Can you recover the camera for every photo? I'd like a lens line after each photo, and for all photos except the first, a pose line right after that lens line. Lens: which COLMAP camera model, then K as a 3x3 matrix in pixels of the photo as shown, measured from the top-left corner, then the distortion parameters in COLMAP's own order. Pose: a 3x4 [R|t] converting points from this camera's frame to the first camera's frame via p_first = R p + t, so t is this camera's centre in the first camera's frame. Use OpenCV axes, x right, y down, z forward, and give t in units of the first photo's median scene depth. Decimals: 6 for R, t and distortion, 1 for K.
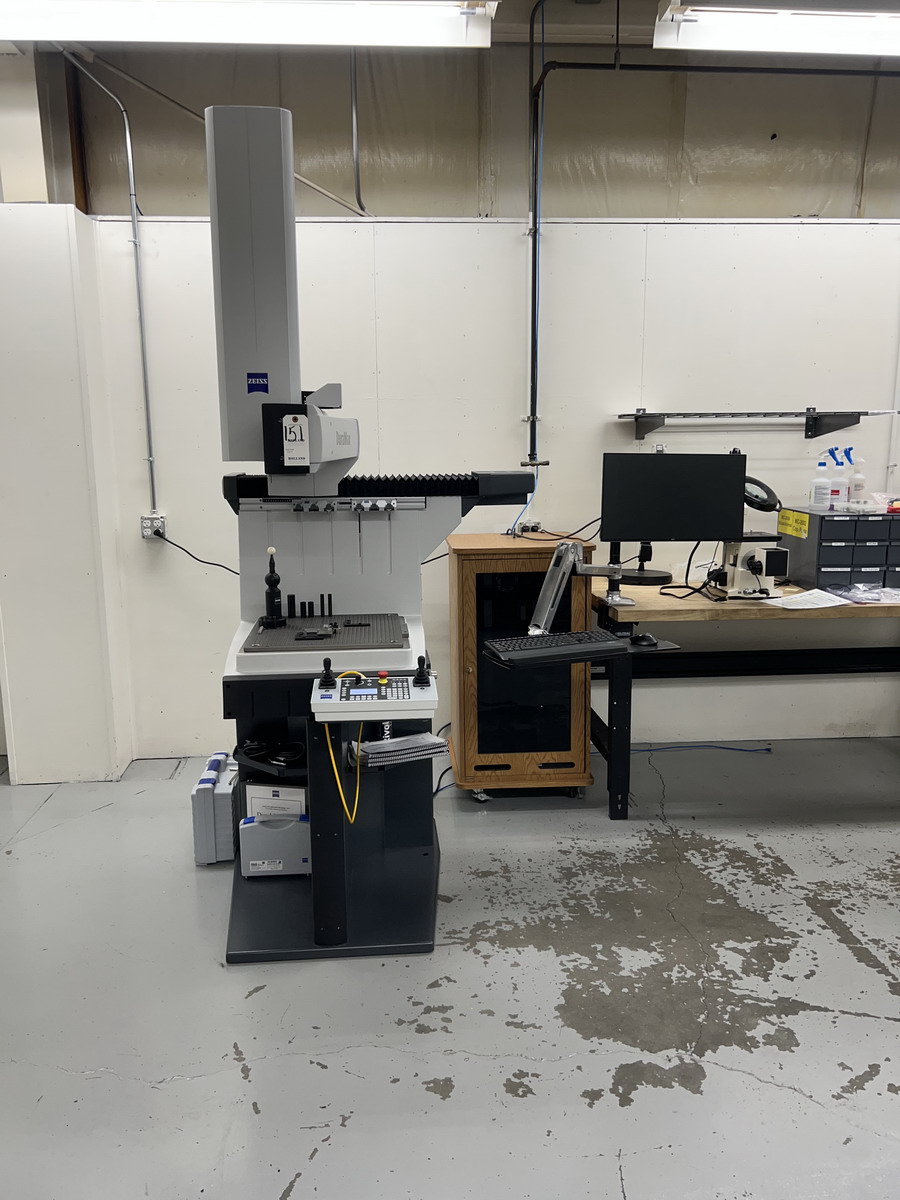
lens RADIAL K [[909.3, 0, 434.3], [0, 909.3, 596.7], [0, 0, 1]] dist [0.058904, -0.053500]
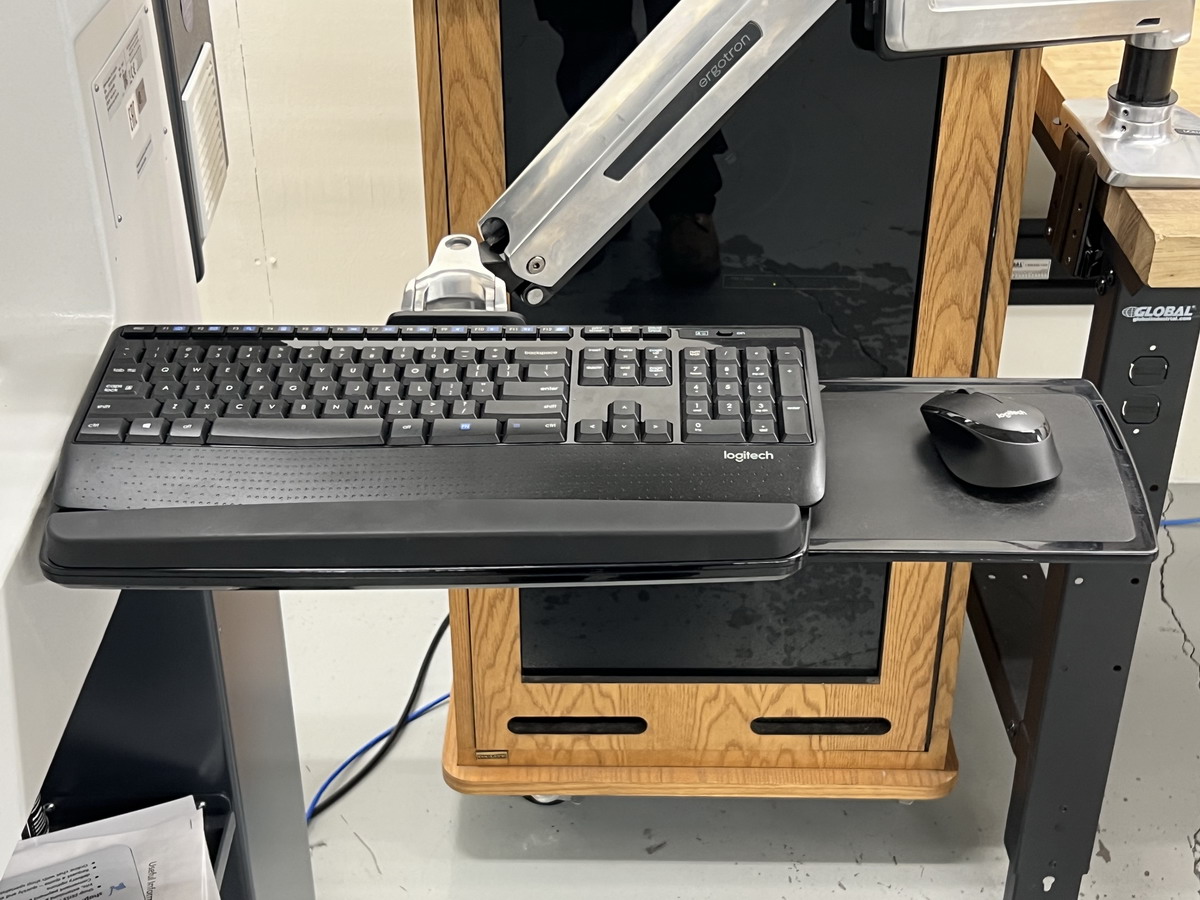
lens RADIAL K [[1725.9, 0, 606.0], [0, 1725.9, 454.5], [0, 0, 1]] dist [0.065153, 0.000000]
pose [[0.998407, 0.042518, -0.037099, 0.106046], [-0.024712, 0.920512, 0.389931, -0.098618], [0.050729, -0.388393, 0.920096, 0.688528]]
